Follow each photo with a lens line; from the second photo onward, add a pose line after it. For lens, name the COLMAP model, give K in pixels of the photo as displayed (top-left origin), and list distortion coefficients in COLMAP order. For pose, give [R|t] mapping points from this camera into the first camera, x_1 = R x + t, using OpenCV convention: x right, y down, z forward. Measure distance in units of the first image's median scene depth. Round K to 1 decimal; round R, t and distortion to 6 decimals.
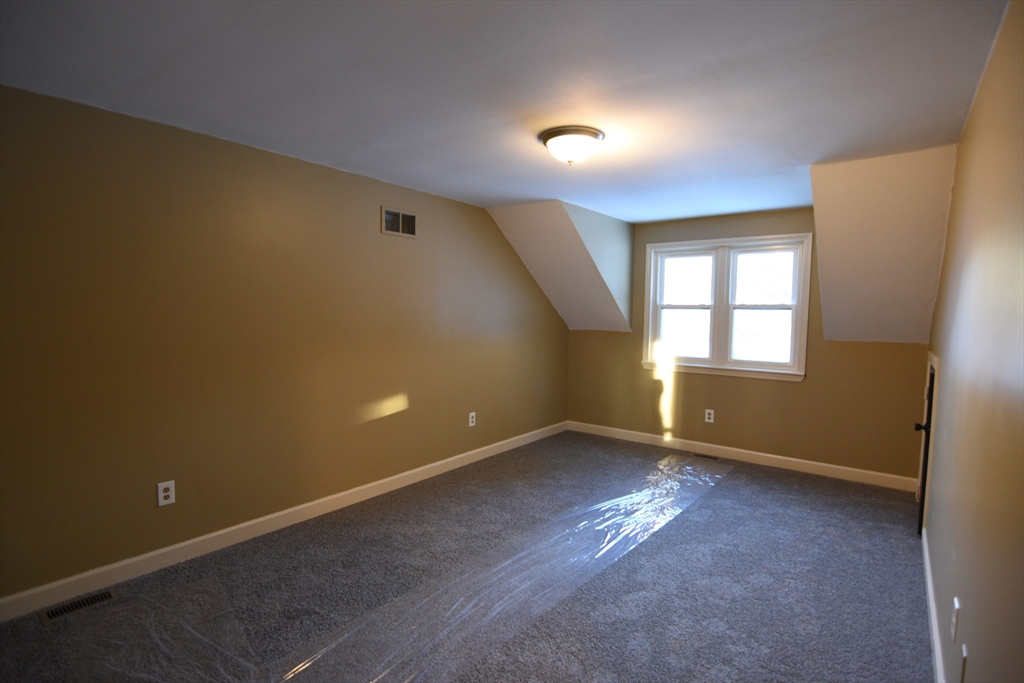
lens RADIAL K [[508.5, 0, 513.4], [0, 508.5, 339.6], [0, 0, 1]] dist [-0.003674, -0.006521]
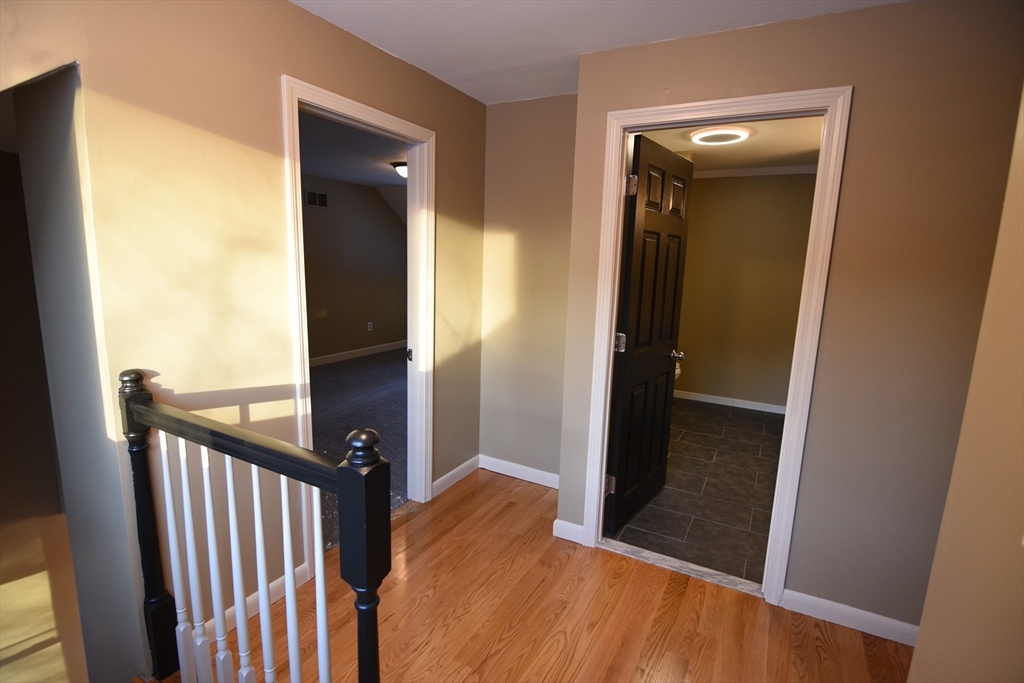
lens RADIAL K [[496.7, 0, 509.6], [0, 496.7, 341.1], [0, 0, 1]] dist [-0.011239, -0.005585]
pose [[0.989775, -0.009890, 0.142292, 0.134766], [-0.005684, 0.994066, 0.108632, 0.037556], [-0.142523, -0.108330, 0.983846, -0.598740]]
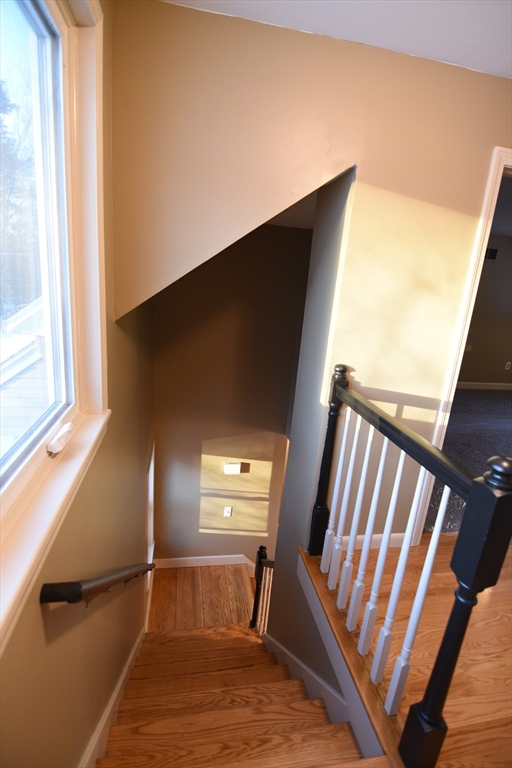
lens RADIAL K [[372.5, 0, 253.1], [0, 372.5, 377.3], [0, 0, 1]] dist [-0.011239, -0.005585]
pose [[0.738508, 0.216364, -0.638587, 0.103024], [-0.112038, 0.973326, 0.200211, 0.040684], [0.664871, -0.076311, 0.743049, -0.590419]]
